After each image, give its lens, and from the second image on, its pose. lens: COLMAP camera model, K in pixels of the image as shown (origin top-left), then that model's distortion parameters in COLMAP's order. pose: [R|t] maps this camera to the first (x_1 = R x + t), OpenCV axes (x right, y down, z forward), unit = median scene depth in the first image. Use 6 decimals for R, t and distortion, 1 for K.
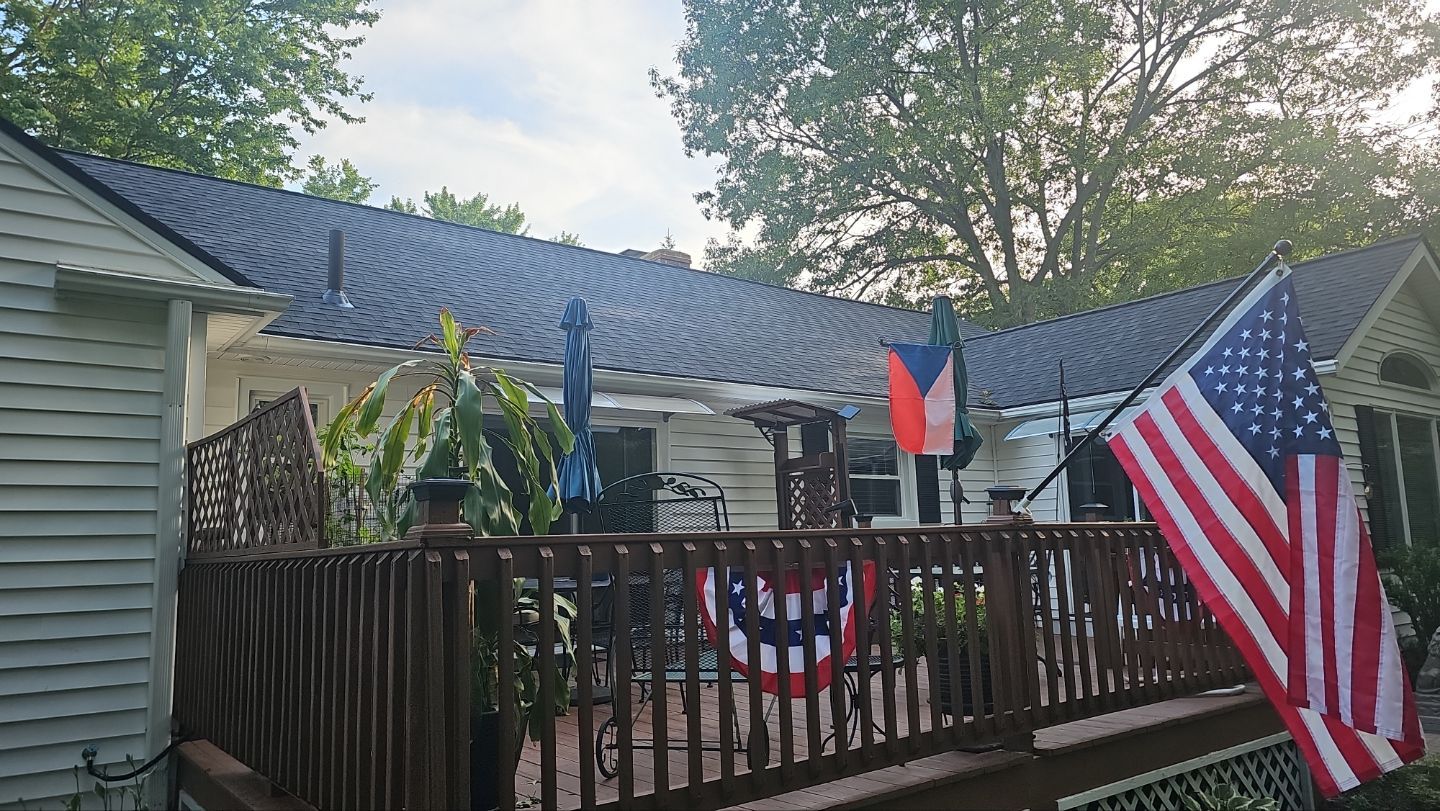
lens RADIAL K [[984.4, 0, 717.8], [0, 984.4, 415.1], [0, 0, 1]] dist [0.070048, -0.063676]
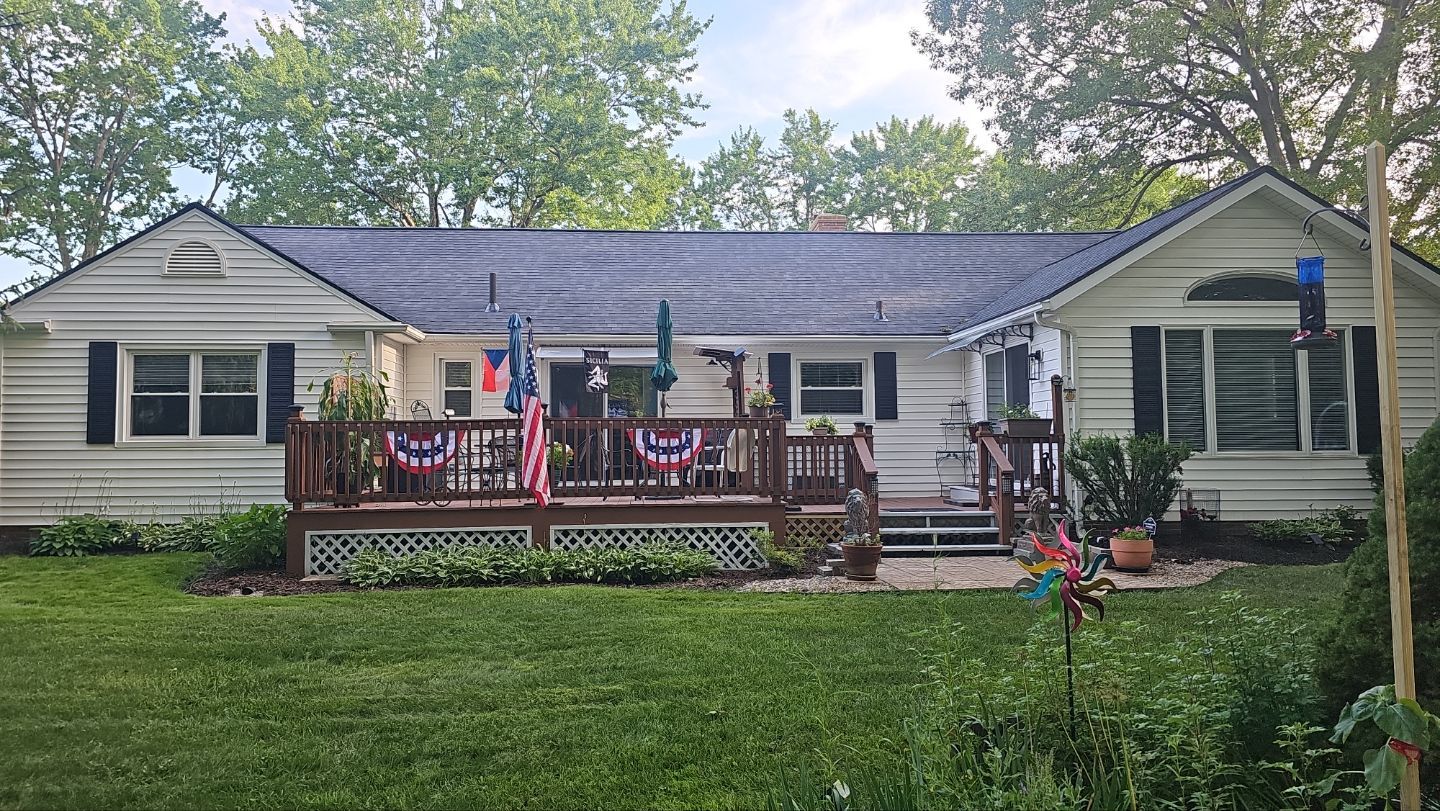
lens RADIAL K [[984.4, 0, 717.8], [0, 984.4, 415.1], [0, 0, 1]] dist [0.070048, -0.063676]
pose [[0.835780, -0.000835, -0.549064, 0.410111], [0.059953, 0.994158, 0.089748, -0.019194], [0.545781, -0.107927, 0.830948, -0.167352]]
